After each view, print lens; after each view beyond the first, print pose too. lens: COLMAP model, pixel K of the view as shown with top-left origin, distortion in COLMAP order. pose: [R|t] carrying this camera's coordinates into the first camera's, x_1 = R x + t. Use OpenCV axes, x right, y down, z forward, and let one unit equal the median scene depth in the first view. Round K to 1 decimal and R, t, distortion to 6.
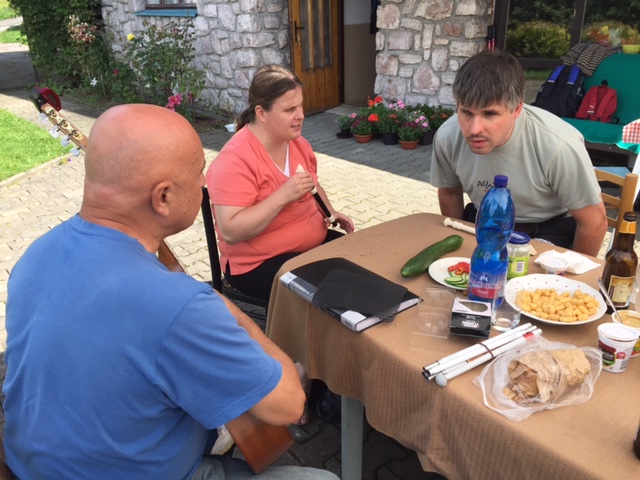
lens RADIAL K [[533.0, 0, 319.9], [0, 533.0, 242.8], [0, 0, 1]] dist [0.063357, -0.083479]
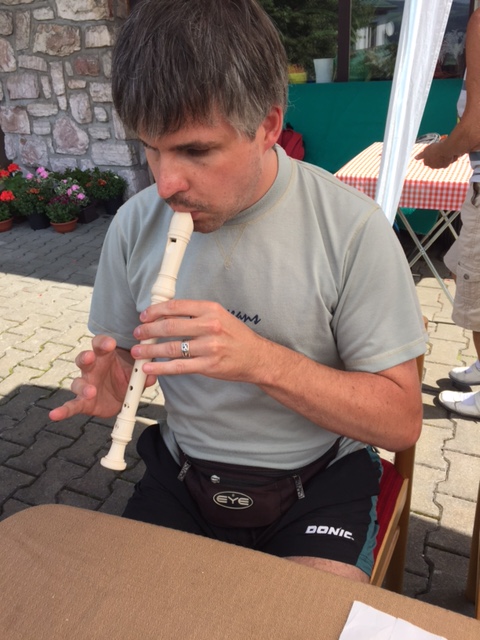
lens RADIAL K [[556.0, 0, 244.1], [0, 556.0, 321.8], [0, 0, 1]] dist [0.016449, -0.026362]
pose [[0.903684, -0.225325, 0.364121, 0.072300], [0.207890, 0.974279, 0.086958, -0.063613], [-0.374349, -0.002886, 0.927283, 0.172930]]
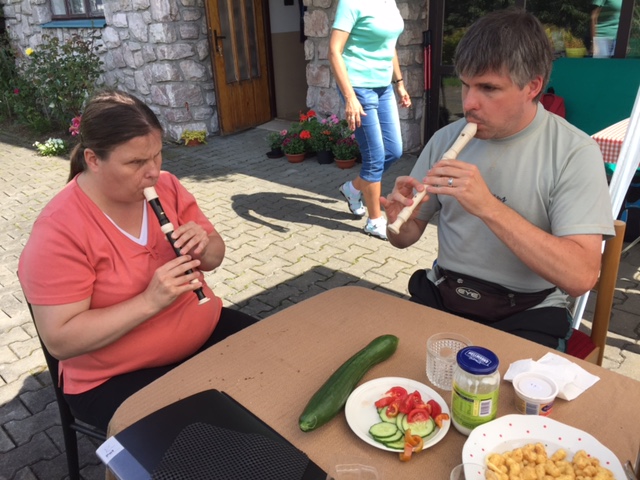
lens RADIAL K [[533.0, 0, 319.9], [0, 533.0, 246.8], [0, 0, 1]] dist [0.063357, -0.083479]
pose [[0.994624, -0.054589, 0.088000, 0.032986], [0.055378, 0.998444, -0.006551, -0.035297], [-0.087506, 0.011389, 0.996099, 0.094853]]
